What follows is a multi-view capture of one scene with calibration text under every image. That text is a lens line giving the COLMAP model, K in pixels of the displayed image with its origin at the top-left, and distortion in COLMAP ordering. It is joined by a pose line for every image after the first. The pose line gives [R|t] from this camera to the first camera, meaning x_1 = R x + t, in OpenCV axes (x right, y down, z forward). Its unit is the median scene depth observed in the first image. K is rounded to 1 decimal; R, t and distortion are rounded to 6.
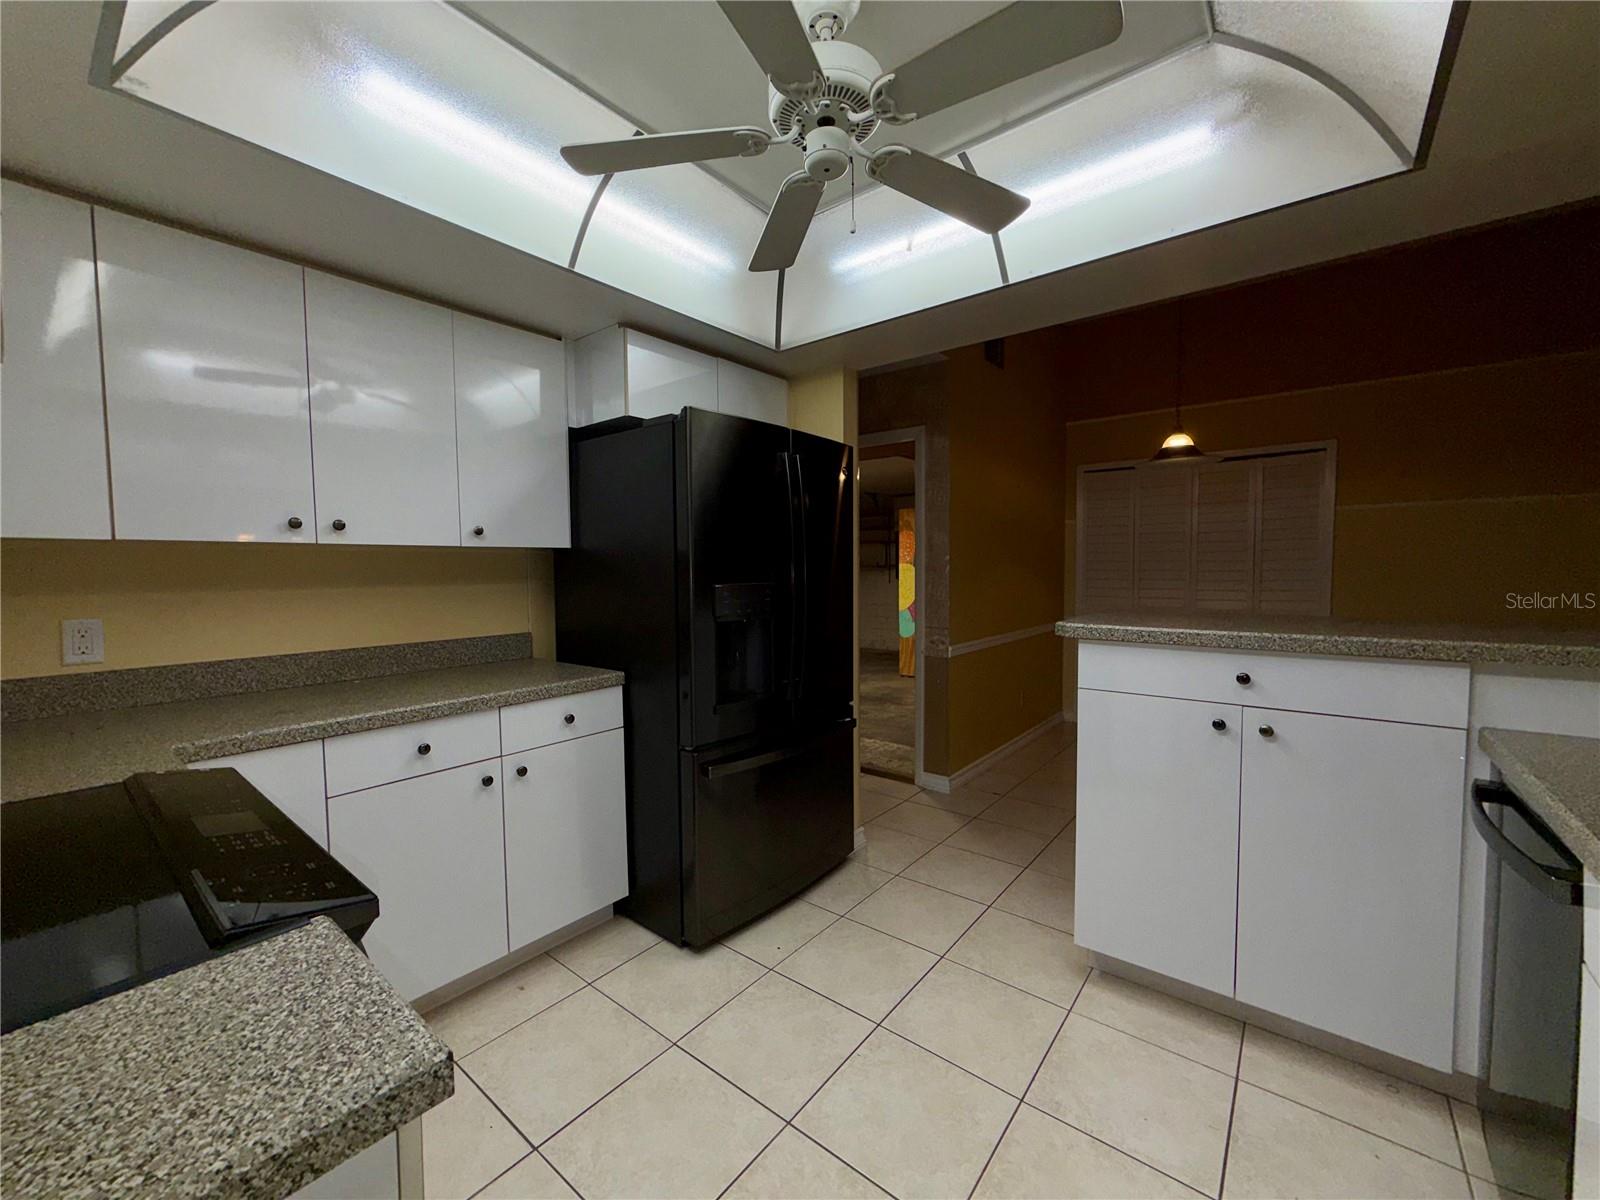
lens RADIAL K [[637.6, 0, 810.4], [0, 637.6, 588.5], [0, 0, 1]] dist [0.000646, 0.000064]
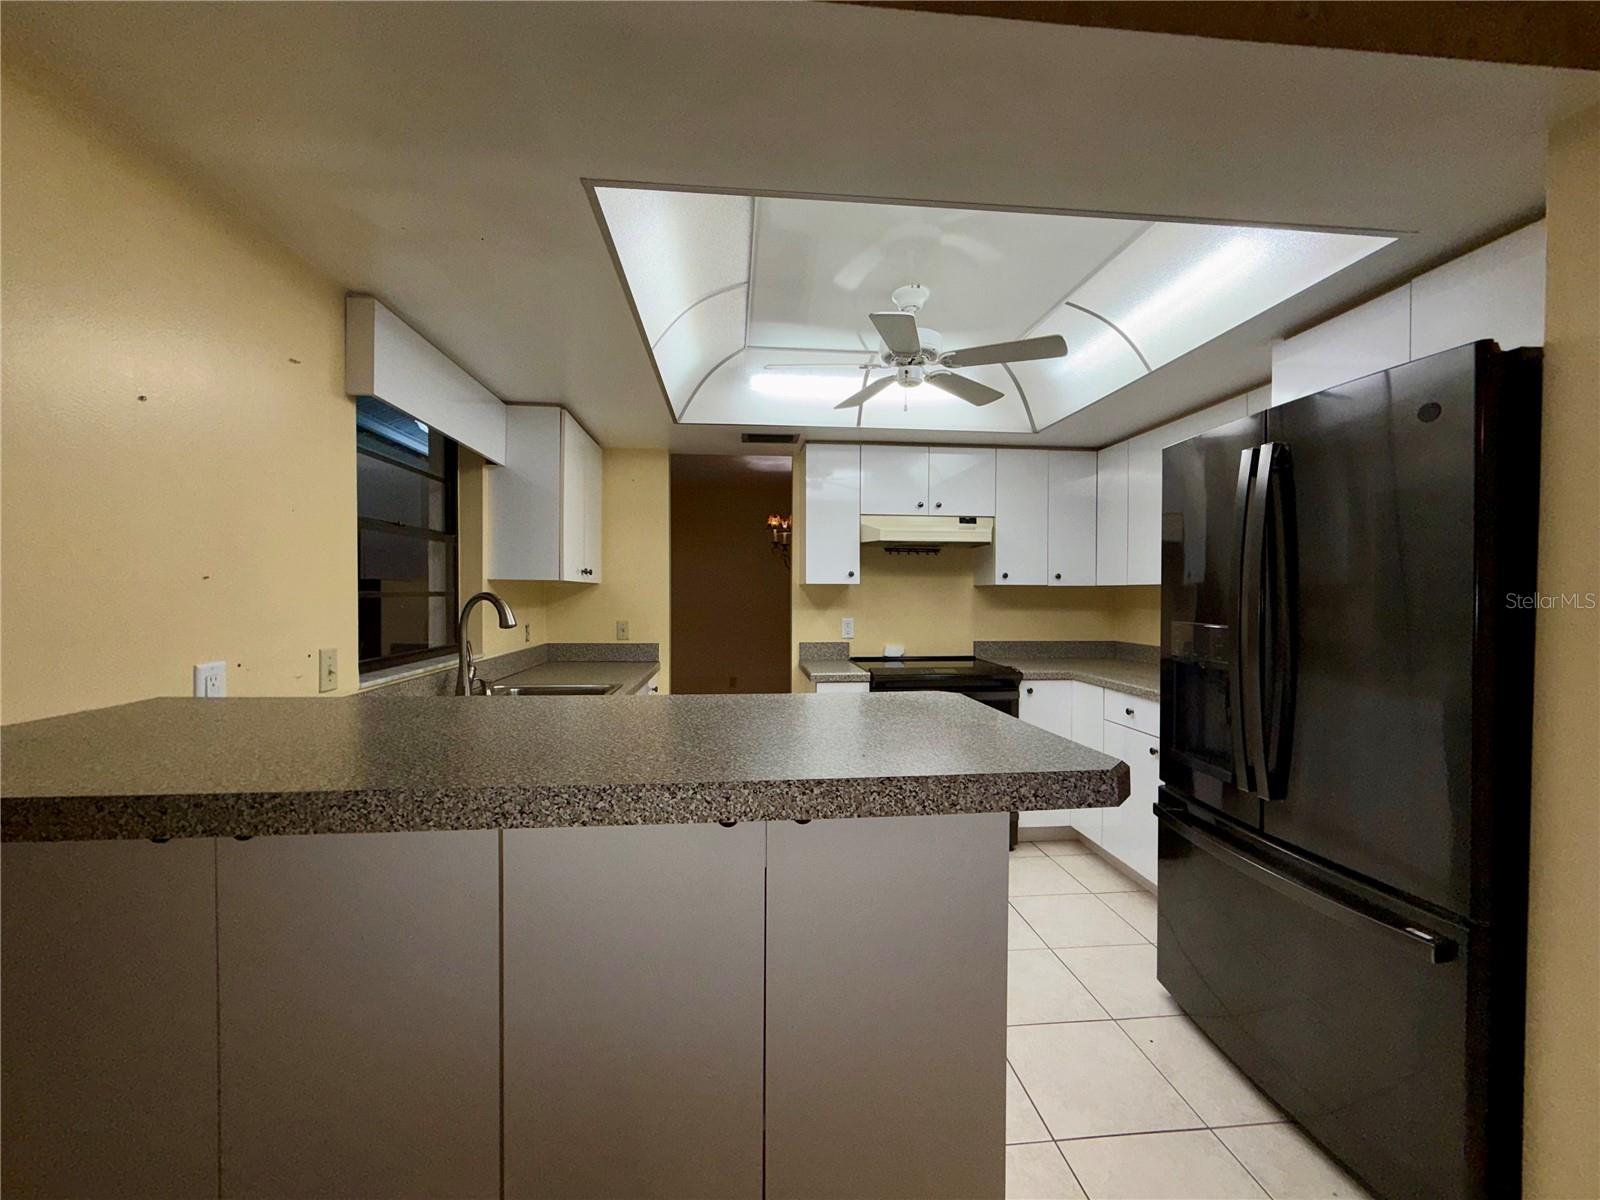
lens RADIAL K [[637.6, 0, 795.8], [0, 637.6, 599.4], [0, 0, 1]] dist [0.000646, 0.000064]
pose [[-0.719710, 0.004643, -0.694260, 1.029212], [-0.034965, 0.998466, 0.042924, -0.064442], [0.693394, 0.055167, -0.718444, 1.435187]]
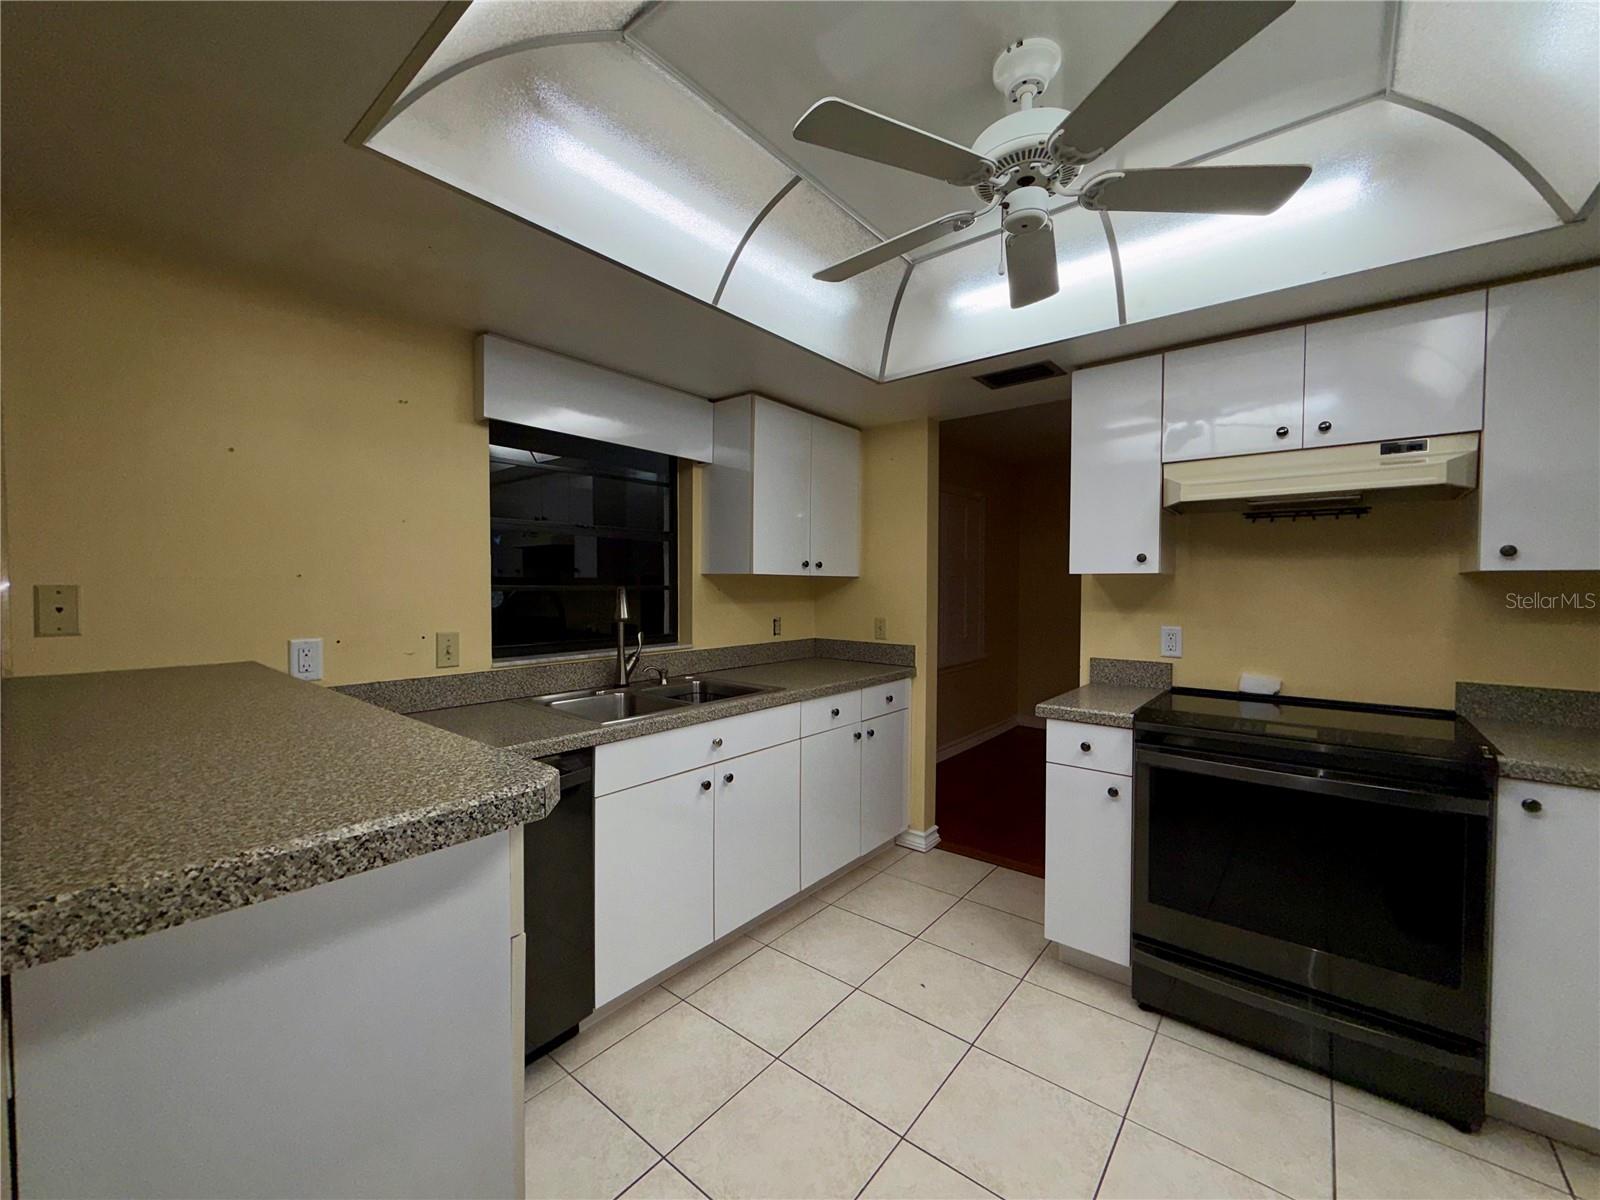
lens RADIAL K [[637.6, 0, 797.0], [0, 637.6, 598.3], [0, 0, 1]] dist [0.000646, 0.000064]
pose [[-0.999896, -0.003091, 0.014113, 0.257279], [-0.002156, 0.997827, 0.065854, -0.065978], [-0.014286, 0.065816, -0.997729, 1.418320]]
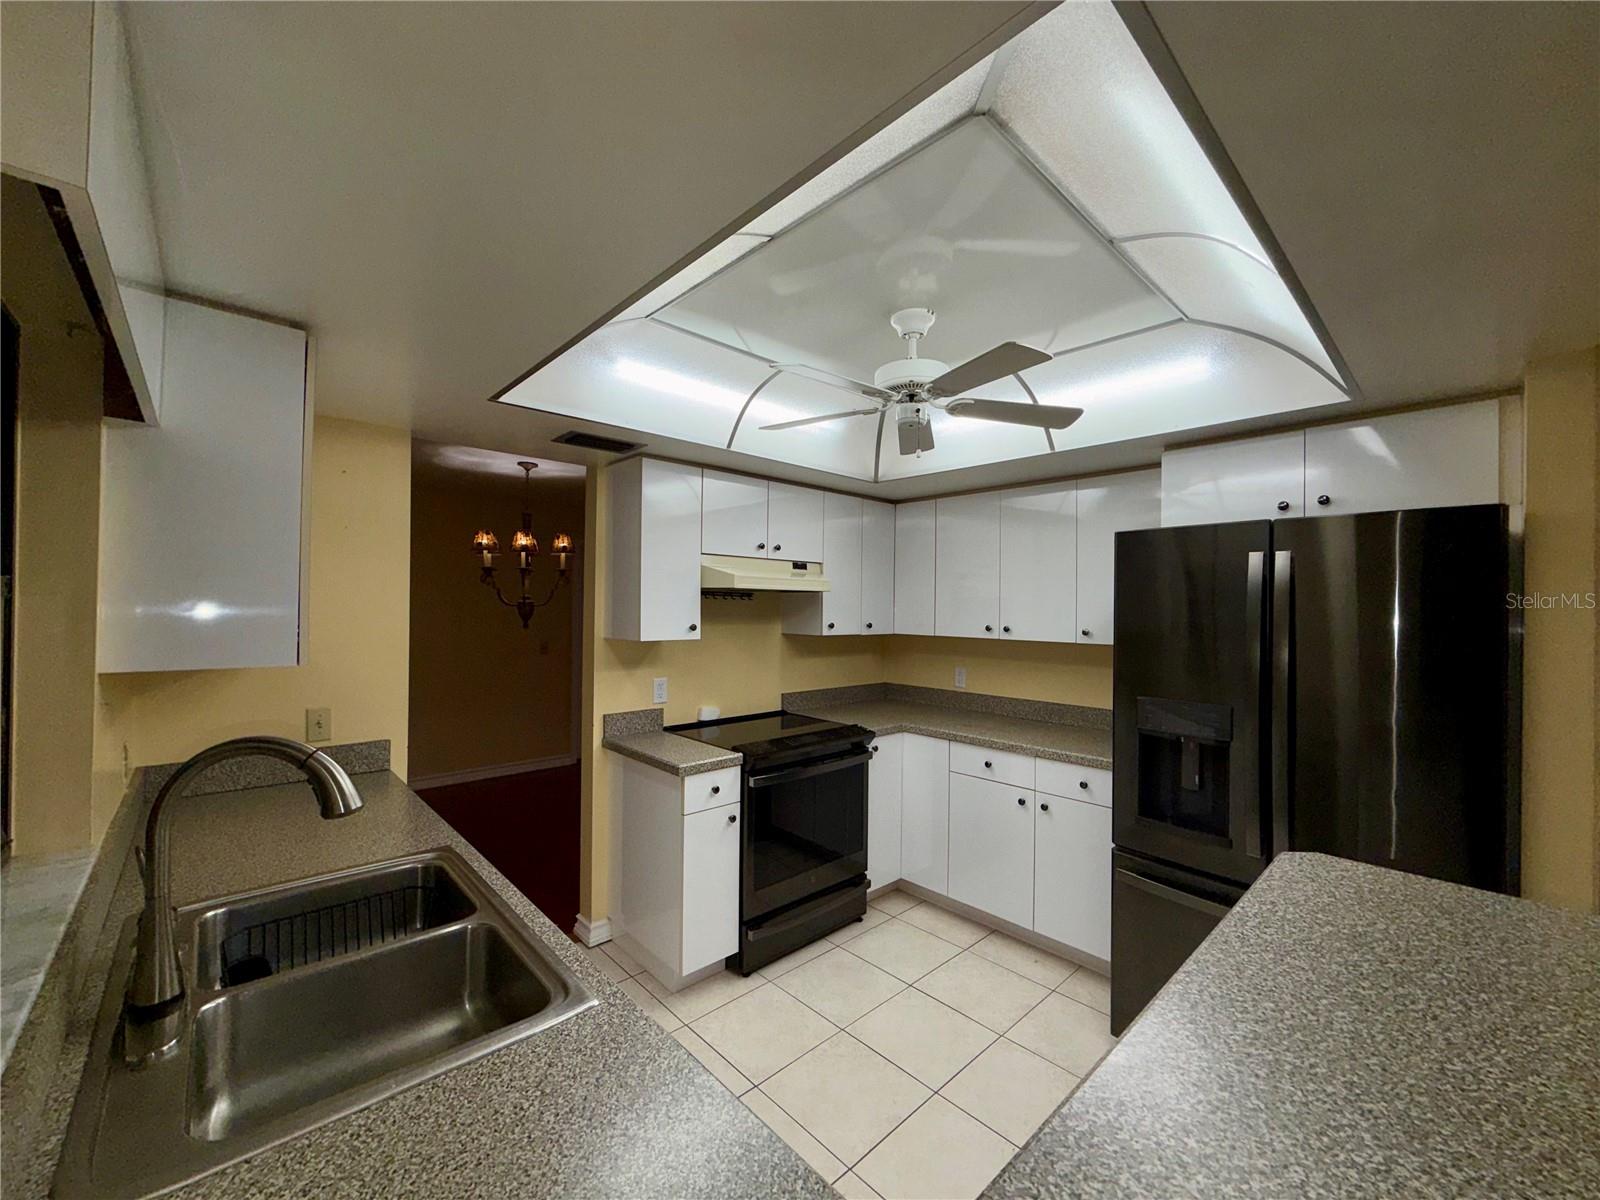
lens RADIAL K [[637.6, 0, 793.7], [0, 637.6, 599.7], [0, 0, 1]] dist [0.000646, 0.000064]
pose [[-0.152748, -0.012447, -0.988187, 1.058398], [-0.057422, 0.998343, -0.003699, -0.135992], [0.986595, 0.056179, -0.153210, 0.667959]]
